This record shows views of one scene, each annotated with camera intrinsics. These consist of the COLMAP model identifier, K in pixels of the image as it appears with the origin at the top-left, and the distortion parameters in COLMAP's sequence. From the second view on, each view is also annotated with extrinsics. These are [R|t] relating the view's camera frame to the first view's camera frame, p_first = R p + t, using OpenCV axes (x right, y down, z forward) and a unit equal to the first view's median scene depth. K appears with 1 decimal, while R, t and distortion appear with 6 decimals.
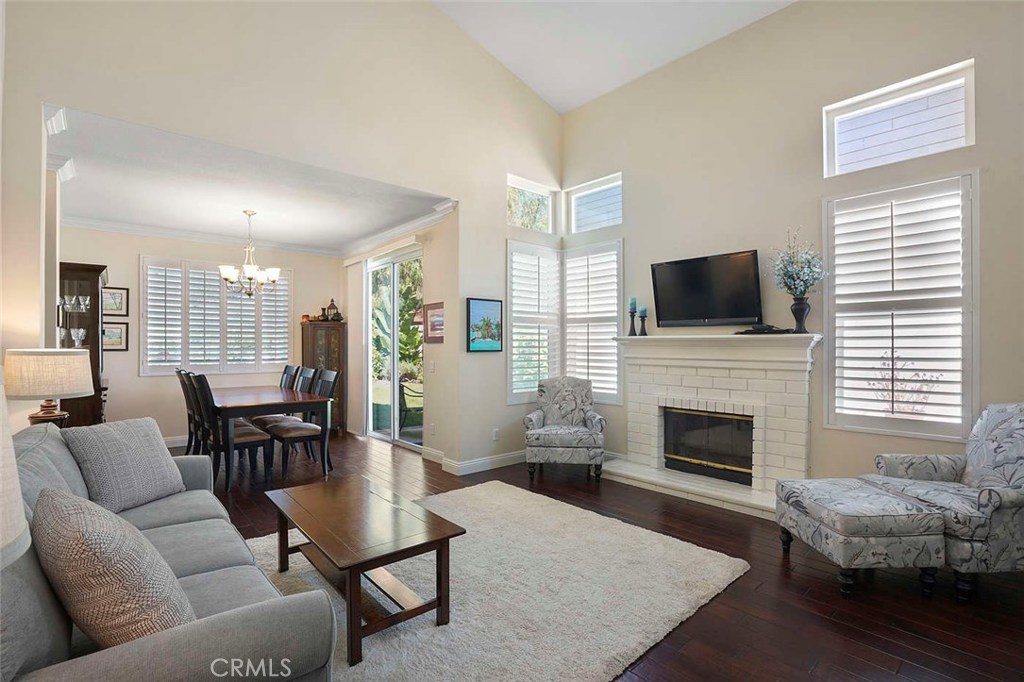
lens RADIAL K [[488.1, 0, 512.8], [0, 488.1, 344.2], [0, 0, 1]] dist [-0.001284, 0.002512]
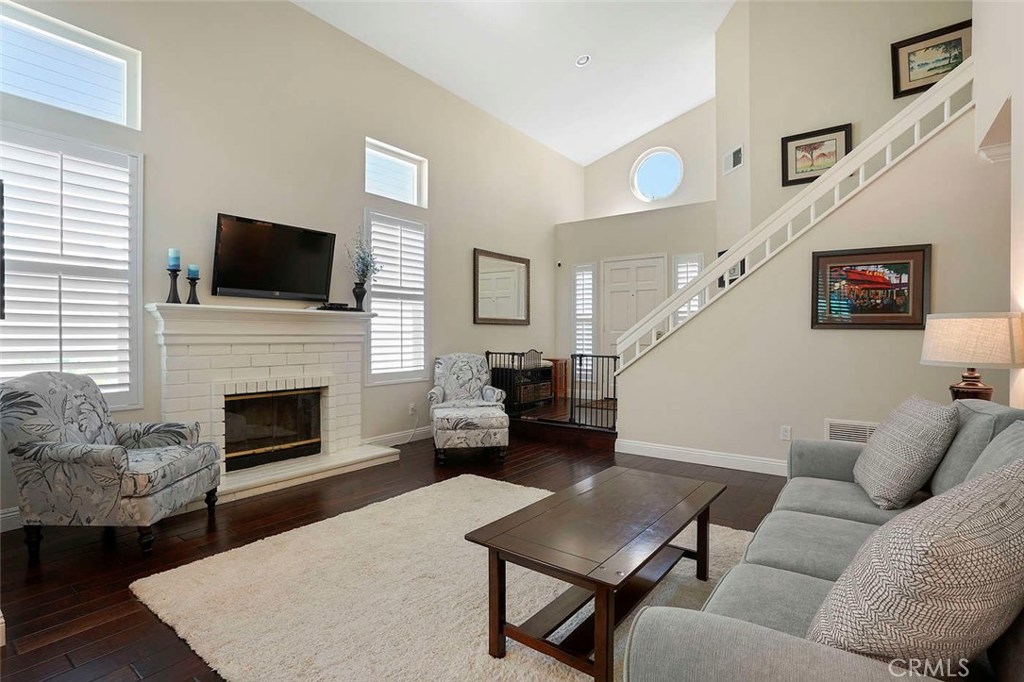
lens RADIAL K [[488.1, 0, 510.6], [0, 488.1, 336.3], [0, 0, 1]] dist [-0.001284, 0.002512]
pose [[-0.170353, -0.003243, 0.985378, -0.637102], [-0.001373, 0.999994, 0.003053, 0.032308], [-0.985382, -0.000833, -0.170356, 0.773950]]
